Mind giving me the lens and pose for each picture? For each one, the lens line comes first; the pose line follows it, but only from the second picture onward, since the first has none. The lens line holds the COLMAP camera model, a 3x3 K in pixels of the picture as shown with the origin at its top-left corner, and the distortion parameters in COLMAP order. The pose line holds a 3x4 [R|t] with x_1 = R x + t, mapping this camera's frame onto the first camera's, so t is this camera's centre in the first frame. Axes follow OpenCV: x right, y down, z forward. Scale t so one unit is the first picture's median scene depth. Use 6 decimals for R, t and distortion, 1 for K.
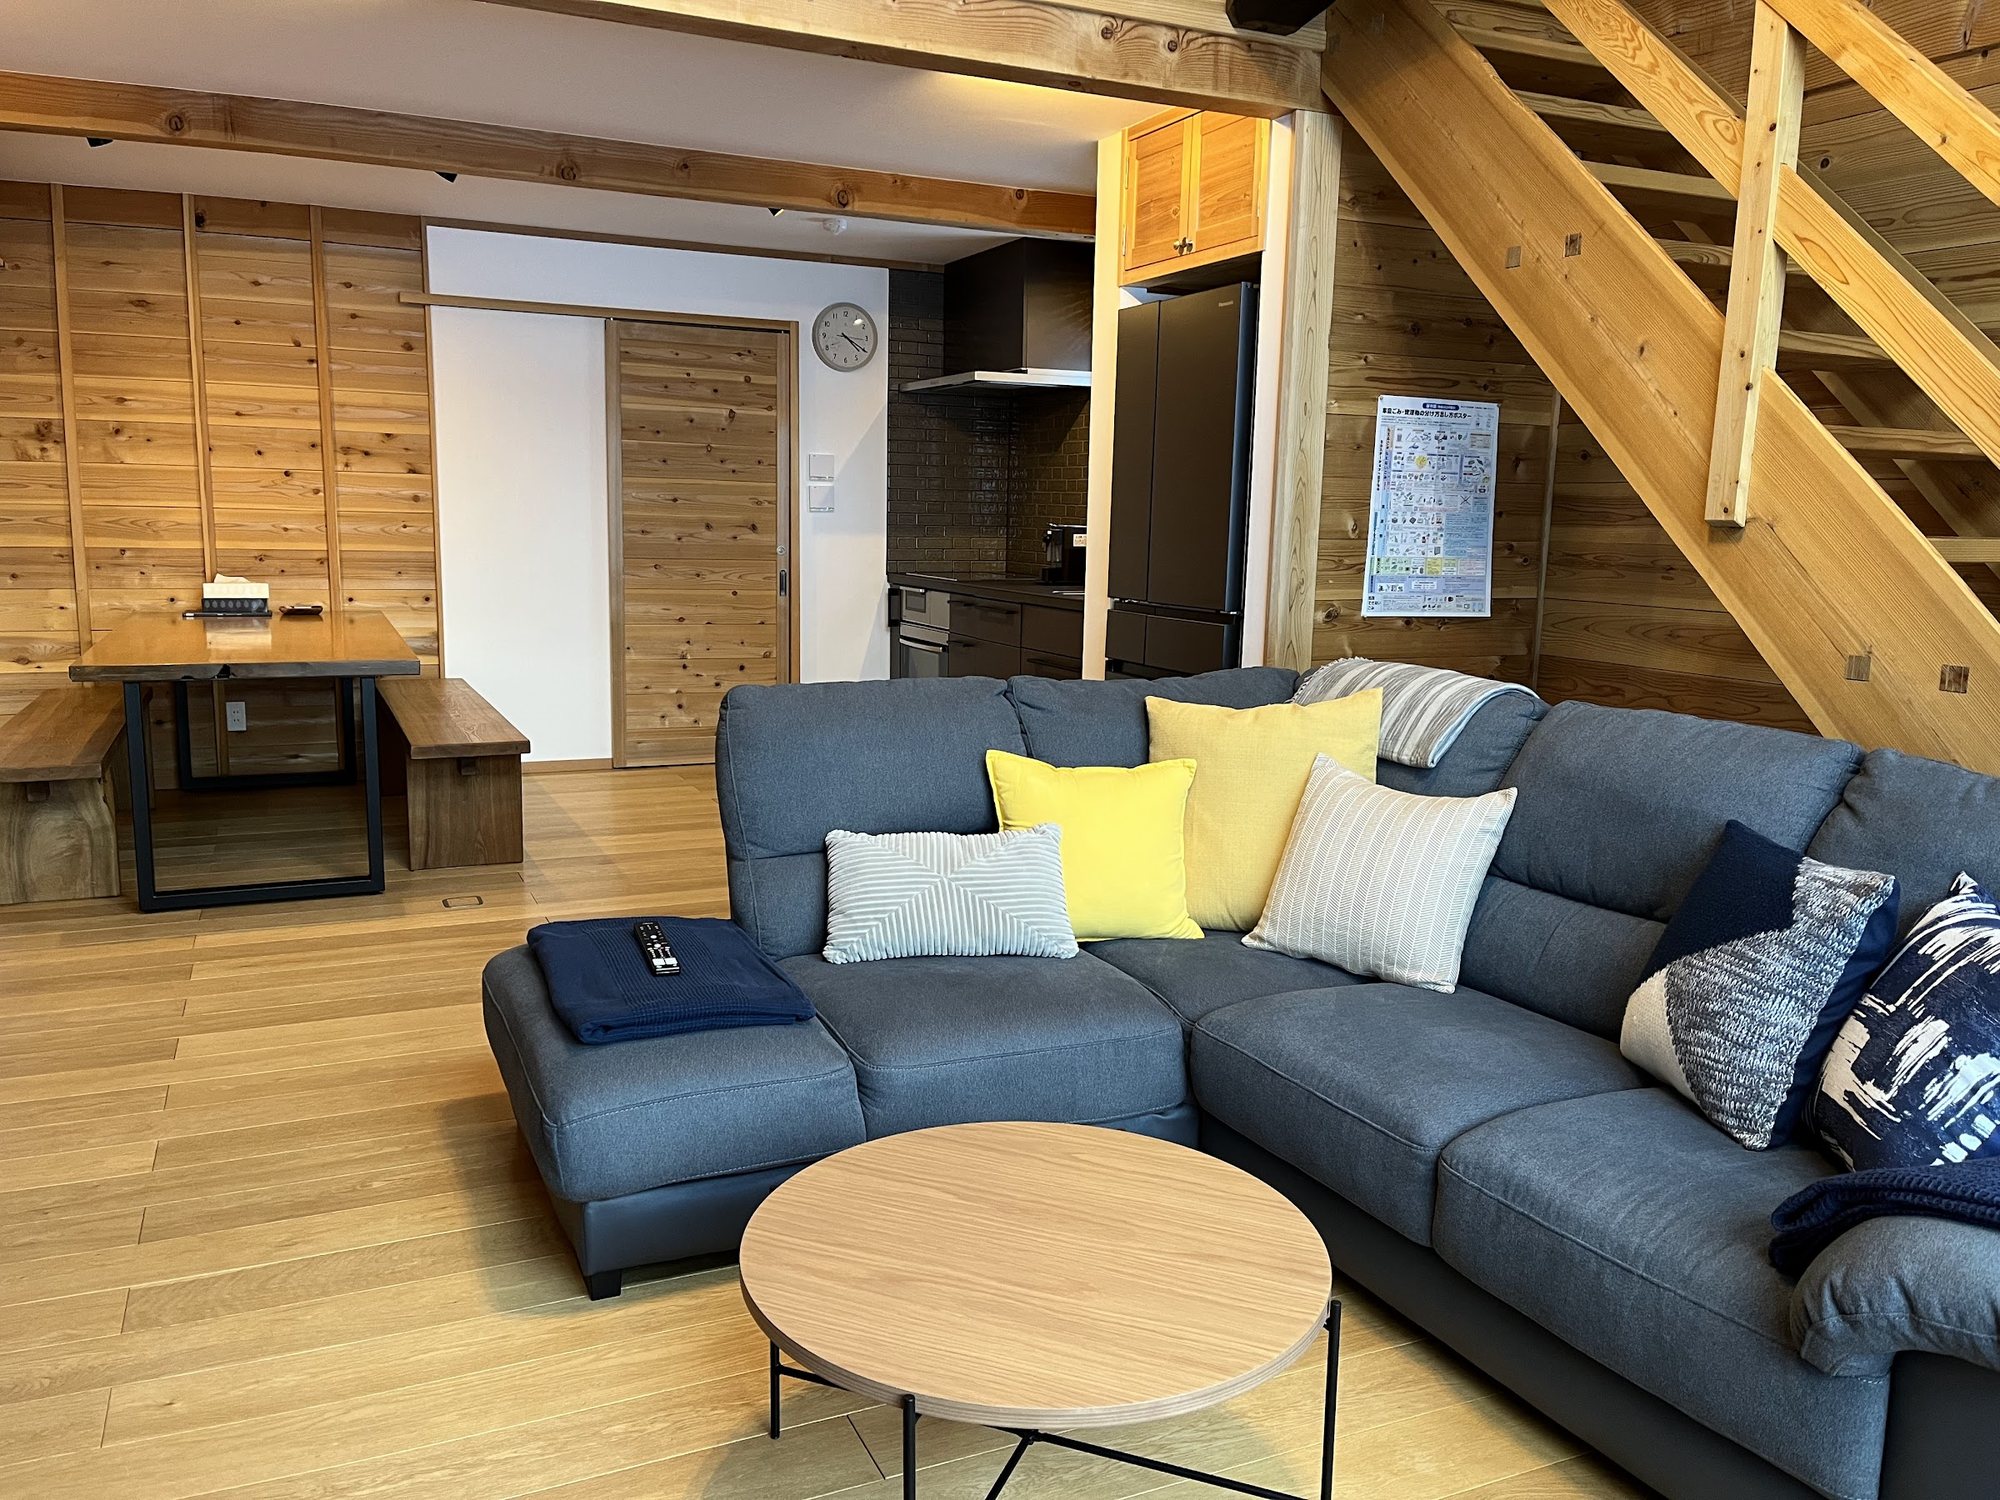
lens RADIAL K [[1513.2, 0, 1000.0], [0, 1513.2, 750.0], [0, 0, 1]] dist [0.086879, -0.094886]
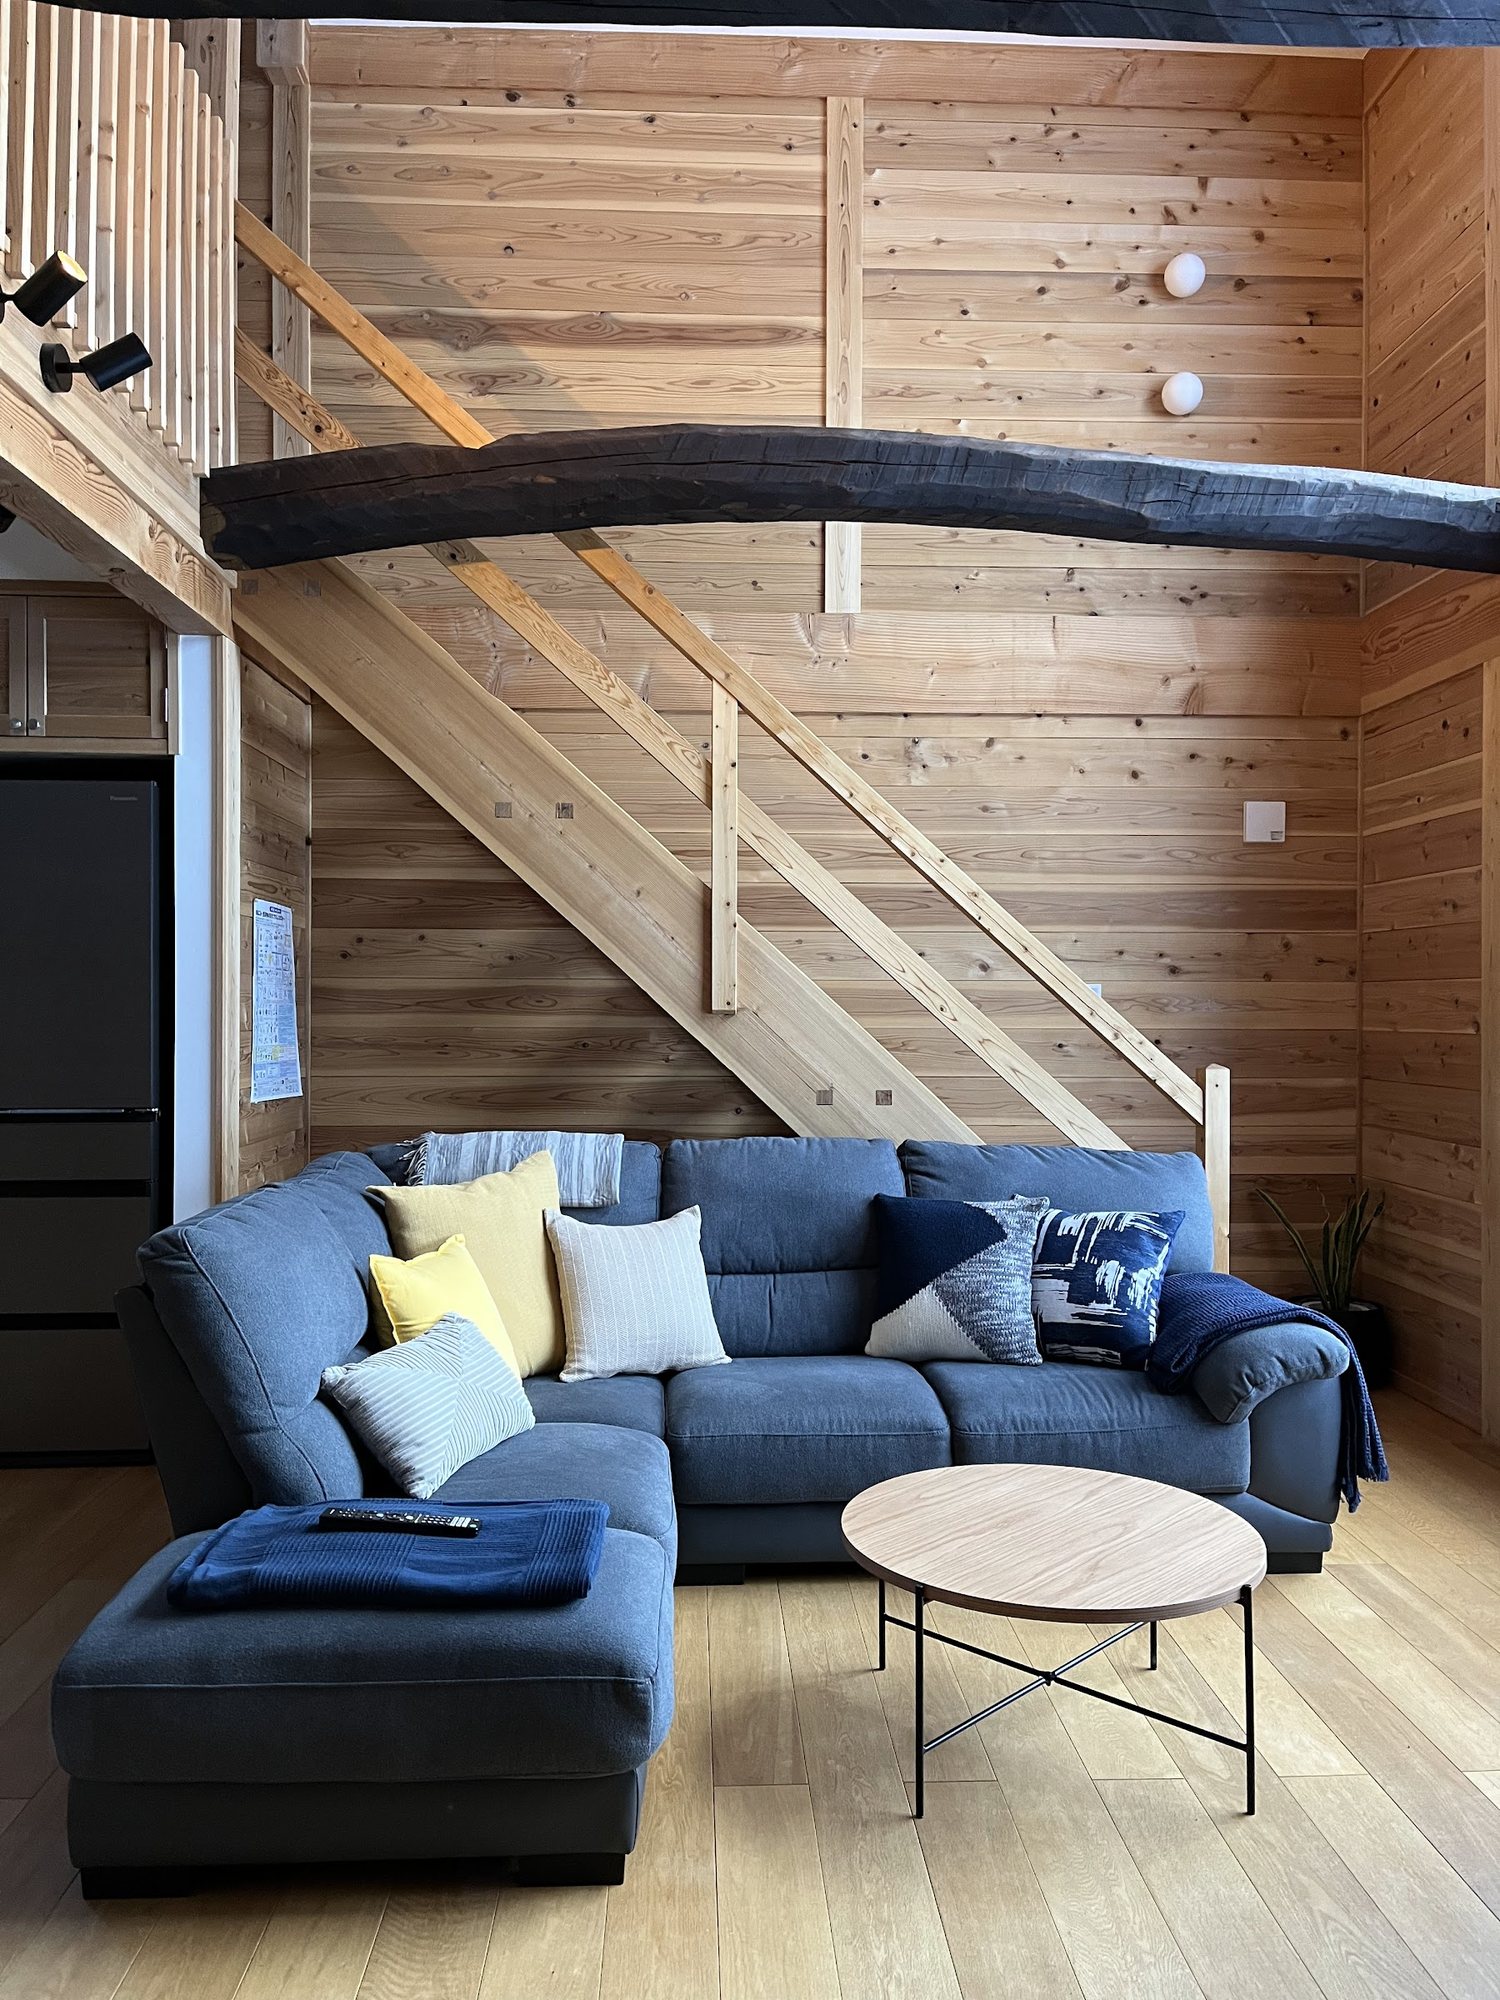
lens RADIAL K [[1513.2, 0, 750.0], [0, 1513.2, 1000.0], [0, 0, 1]] dist [0.086879, -0.094886]
pose [[0.381232, -0.017331, 0.924317, -0.637456], [0.149027, 0.987900, -0.042943, -0.065370], [-0.912389, 0.154120, 0.379202, 0.294651]]
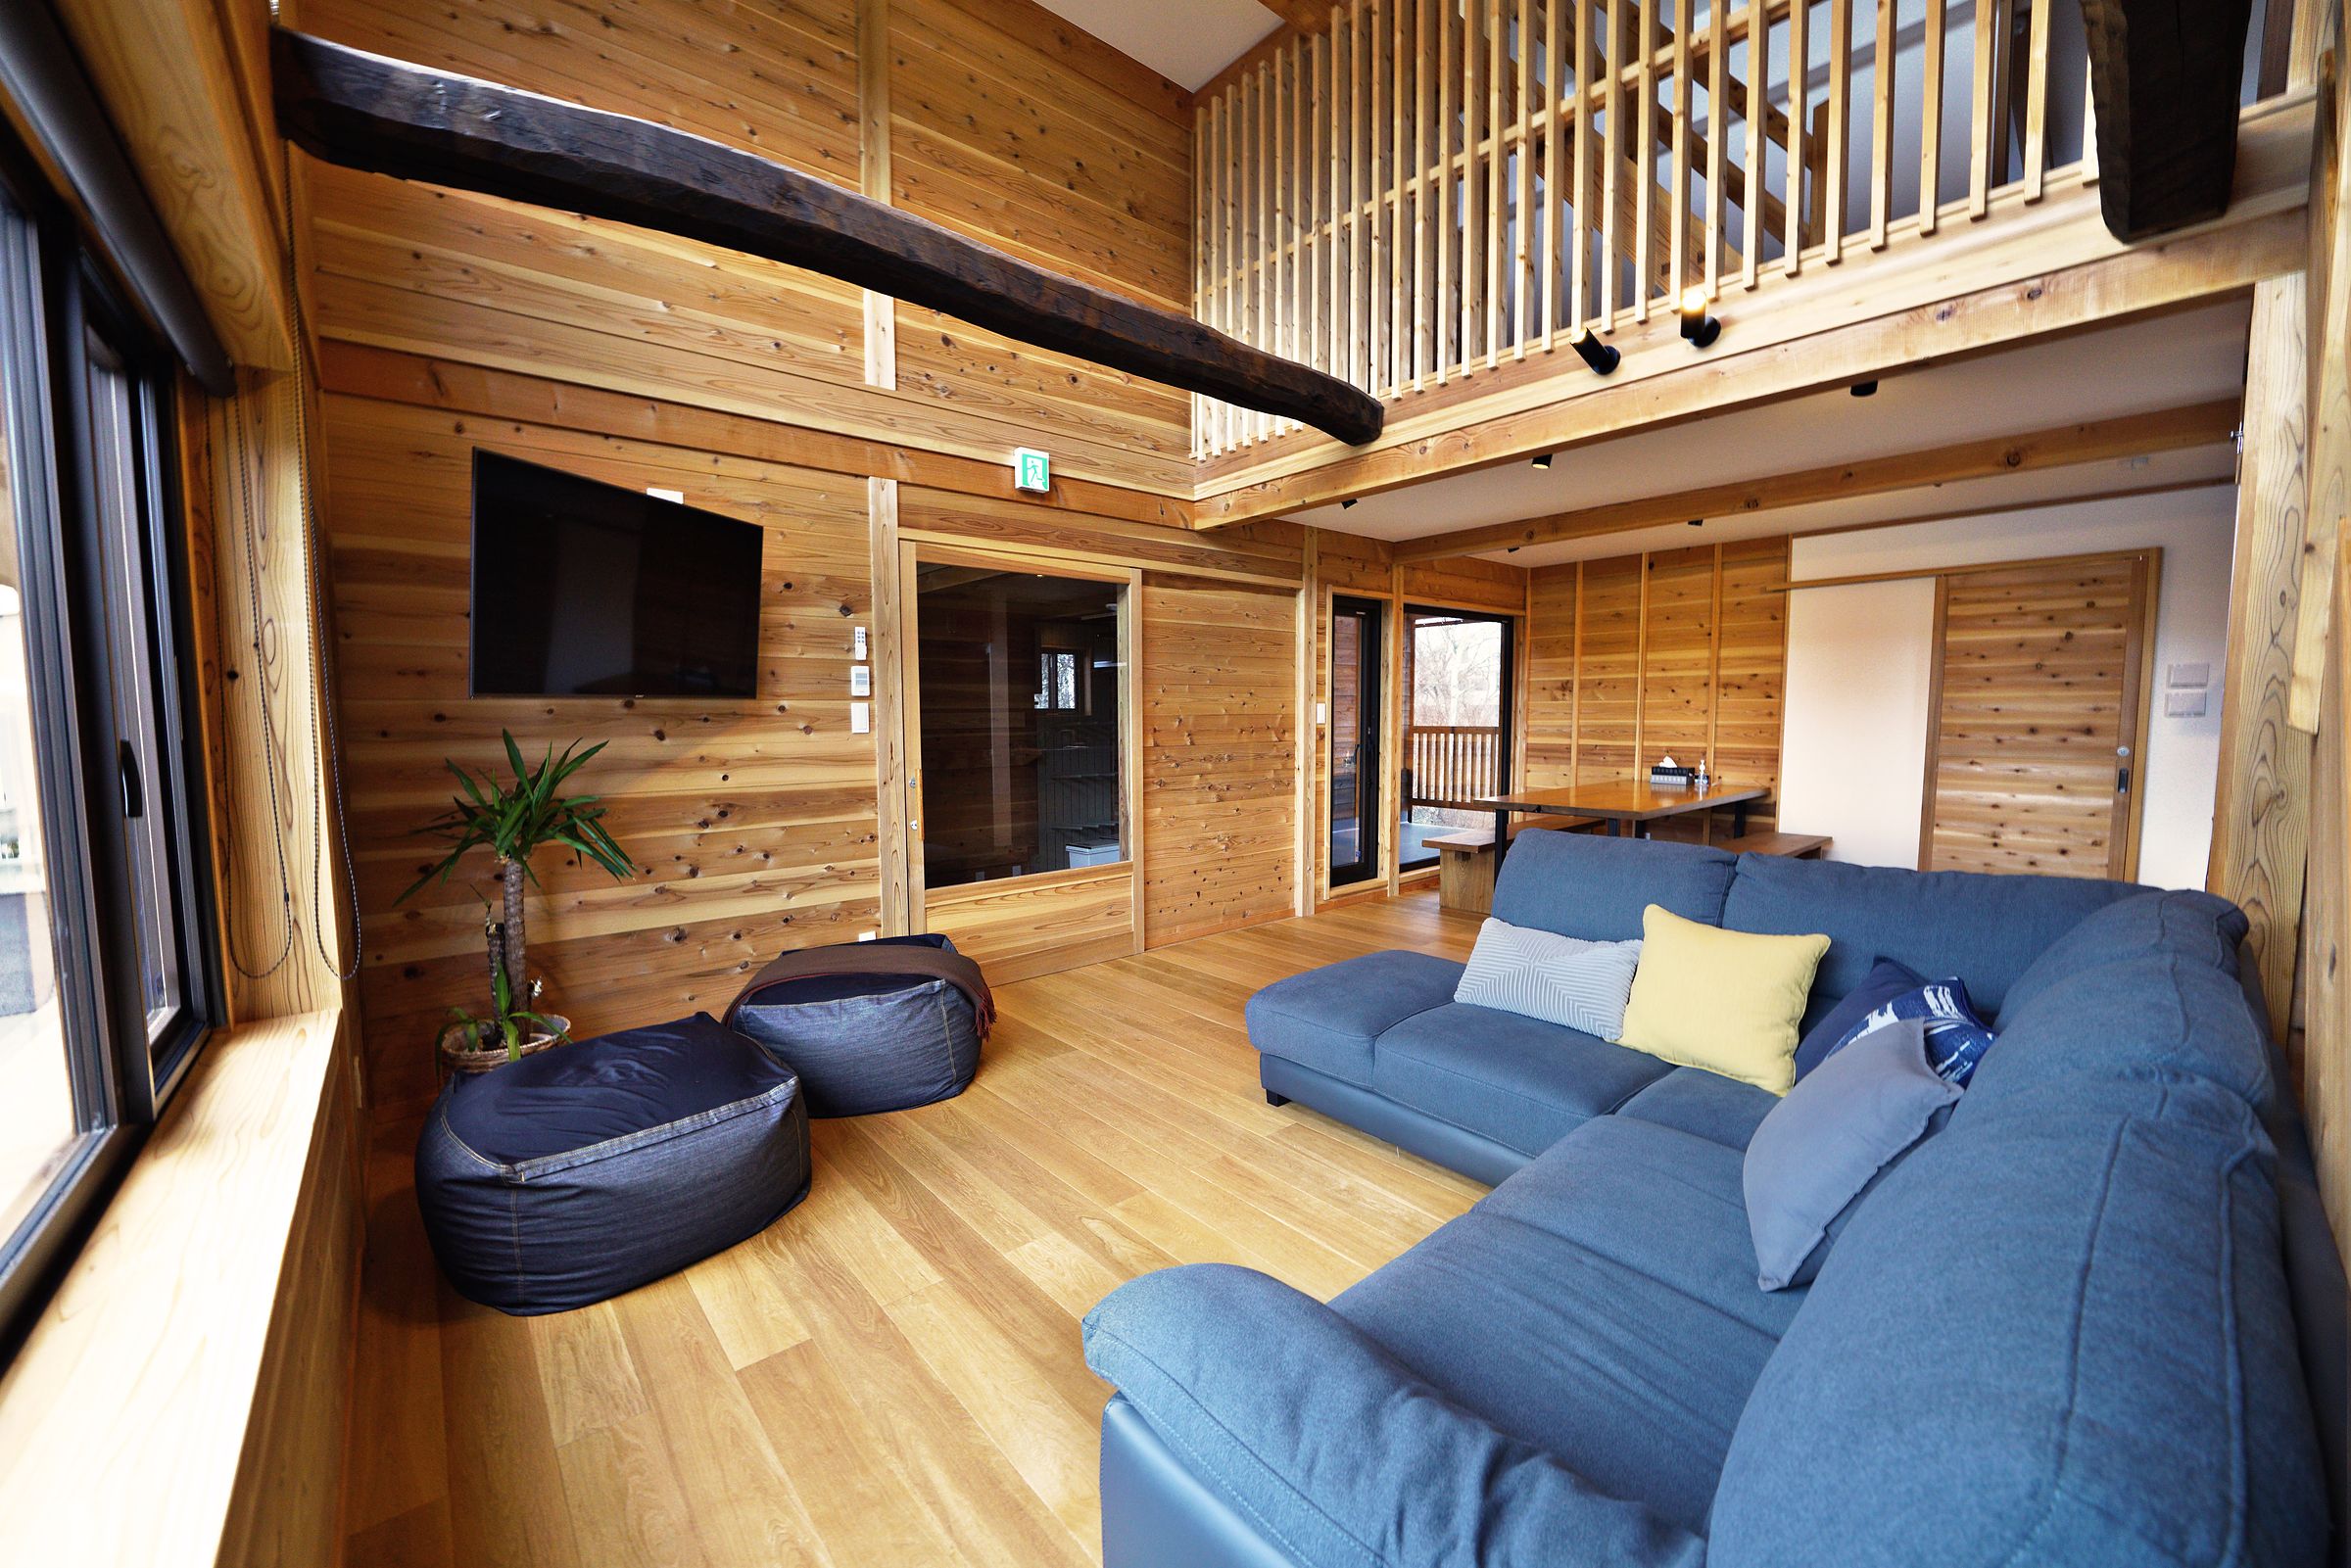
lens RADIAL K [[916.7, 0, 1140.2], [0, 916.7, 774.8], [0, 0, 1]] dist [-0.001159, -0.000007]
pose [[0.276642, 0.042879, -0.960016, 0.532784], [-0.137361, 0.990510, 0.004659, -0.034183], [0.951105, 0.130580, 0.279907, 0.239612]]
